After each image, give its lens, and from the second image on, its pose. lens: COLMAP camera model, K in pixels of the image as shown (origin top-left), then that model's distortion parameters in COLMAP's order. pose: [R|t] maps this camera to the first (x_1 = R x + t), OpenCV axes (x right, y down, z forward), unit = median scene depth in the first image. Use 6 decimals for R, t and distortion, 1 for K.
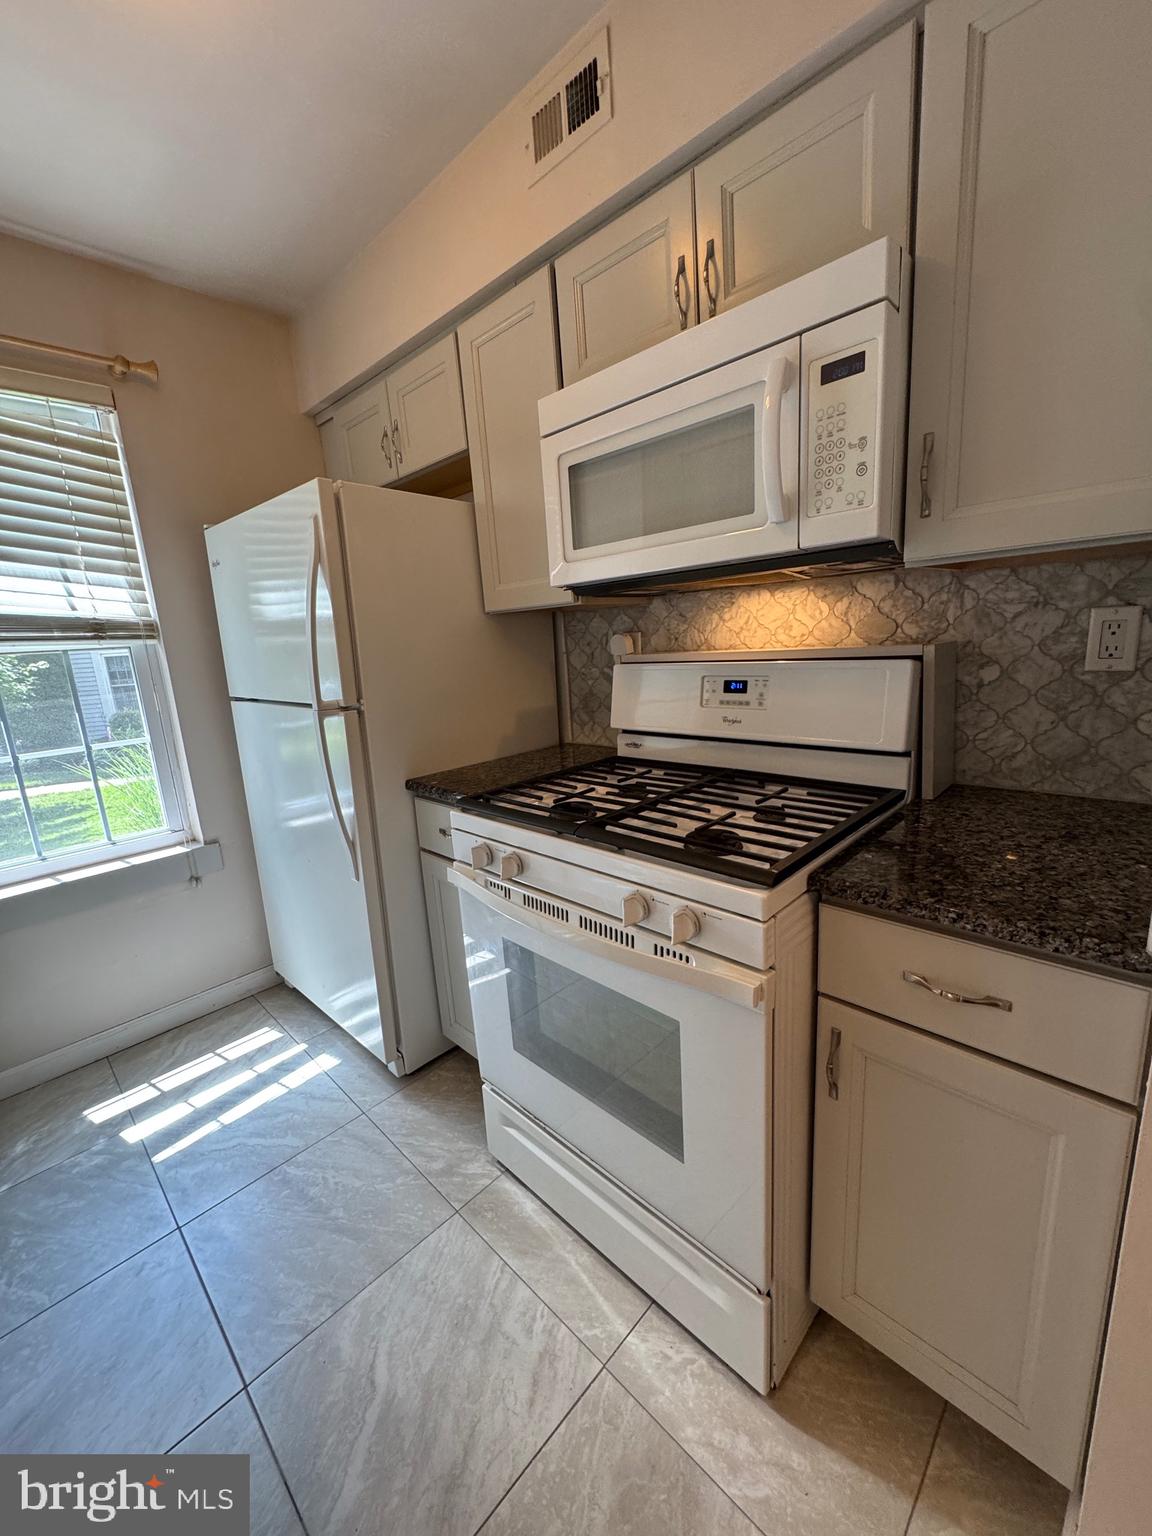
lens RADIAL K [[614.3, 0, 576.3], [0, 614.3, 767.3], [0, 0, 1]] dist [-0.000161, 0.000660]
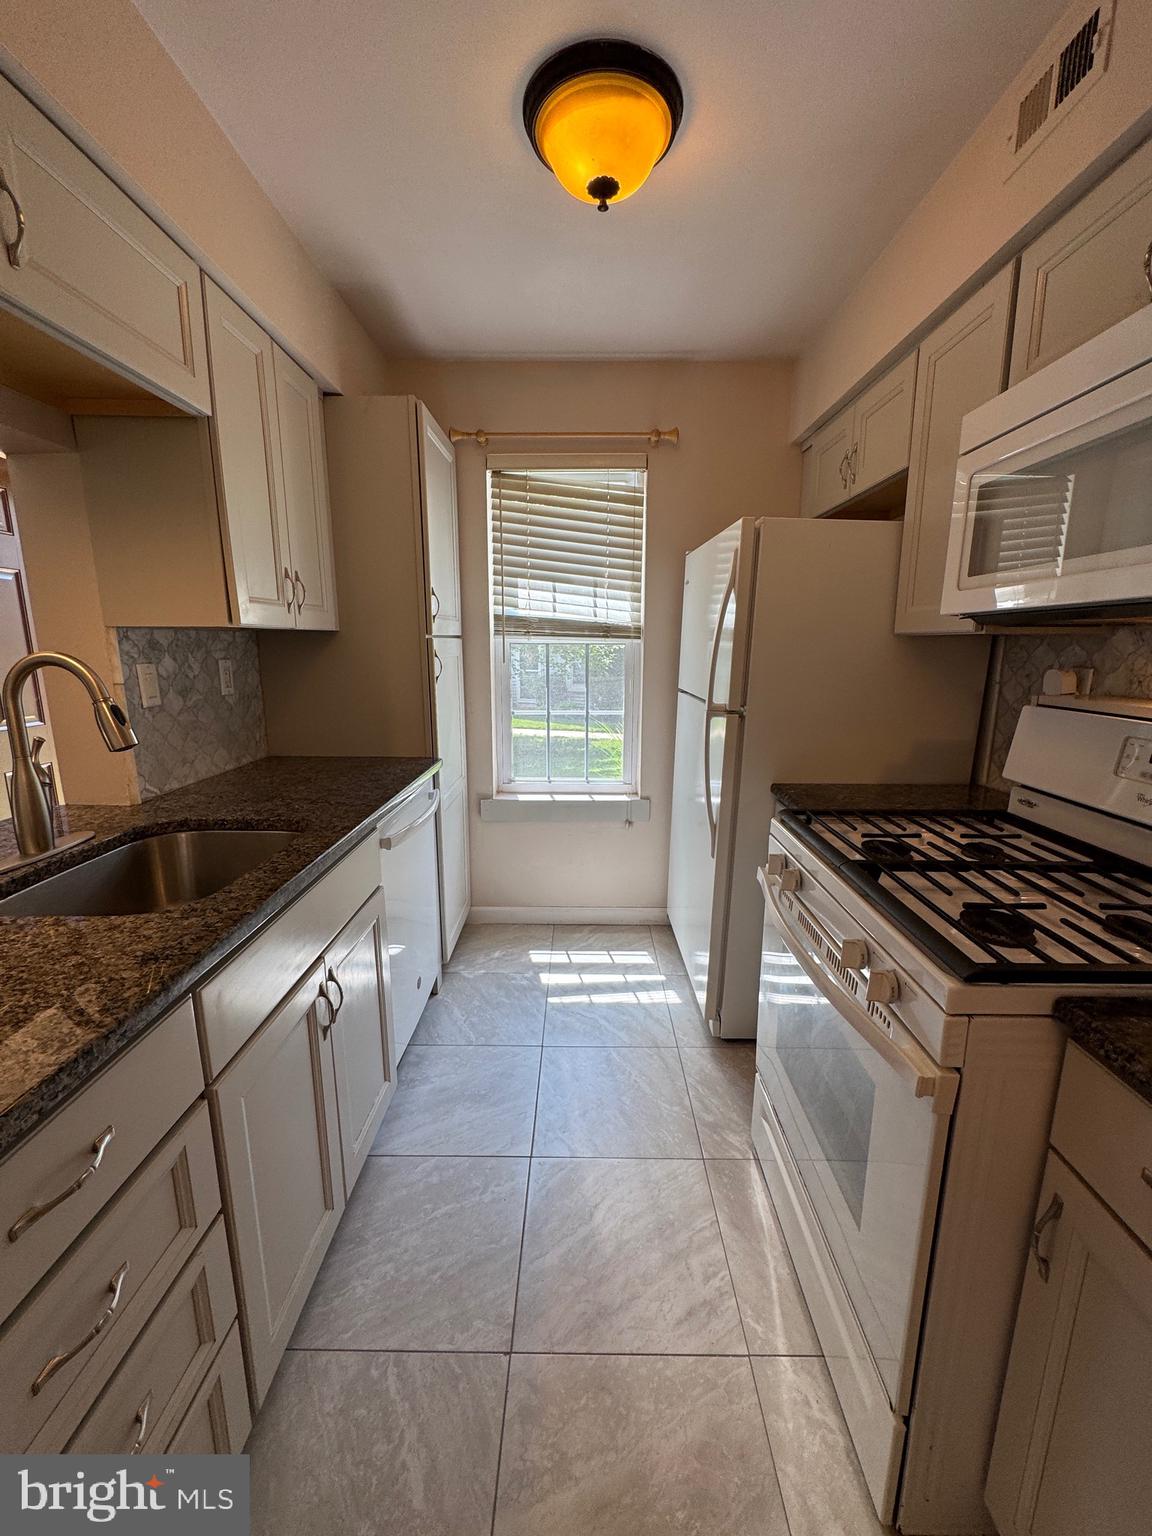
lens RADIAL K [[614.3, 0, 576.0], [0, 614.3, 766.5], [0, 0, 1]] dist [-0.000161, 0.000660]
pose [[0.691452, 0.202903, -0.693343, 0.239119], [-0.195611, 0.976480, 0.090684, -0.040709], [0.695436, 0.072922, 0.714879, -0.030409]]
